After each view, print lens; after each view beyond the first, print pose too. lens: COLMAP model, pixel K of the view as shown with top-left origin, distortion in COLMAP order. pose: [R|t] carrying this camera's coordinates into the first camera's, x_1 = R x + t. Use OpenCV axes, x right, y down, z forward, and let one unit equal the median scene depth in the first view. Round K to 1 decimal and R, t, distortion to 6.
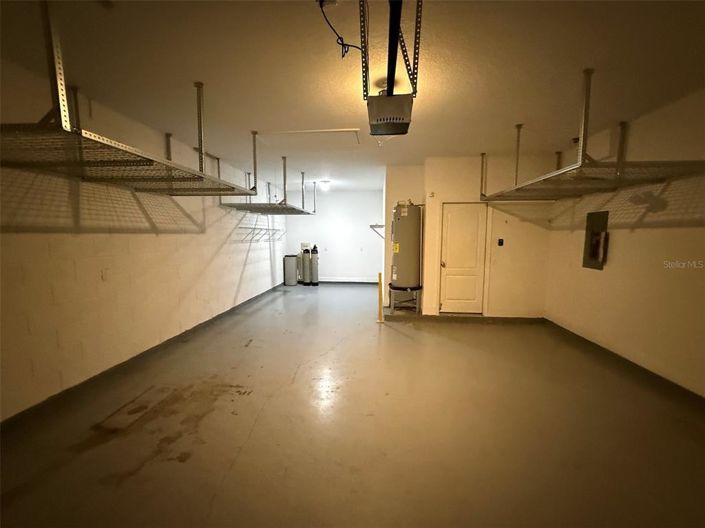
lens RADIAL K [[285.4, 0, 354.3], [0, 285.4, 264.2], [0, 0, 1]] dist [0.004612, -0.000060]
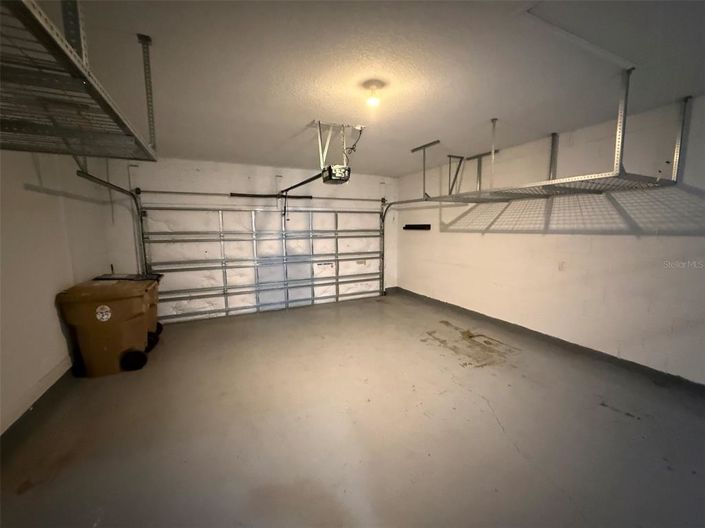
lens RADIAL K [[285.4, 0, 353.2], [0, 285.4, 261.0], [0, 0, 1]] dist [0.004612, -0.000060]
pose [[-0.858375, 0.067663, -0.508541, 0.646883], [-0.043465, 0.978108, 0.203506, -0.227060], [0.511179, 0.196789, -0.836643, 1.740347]]
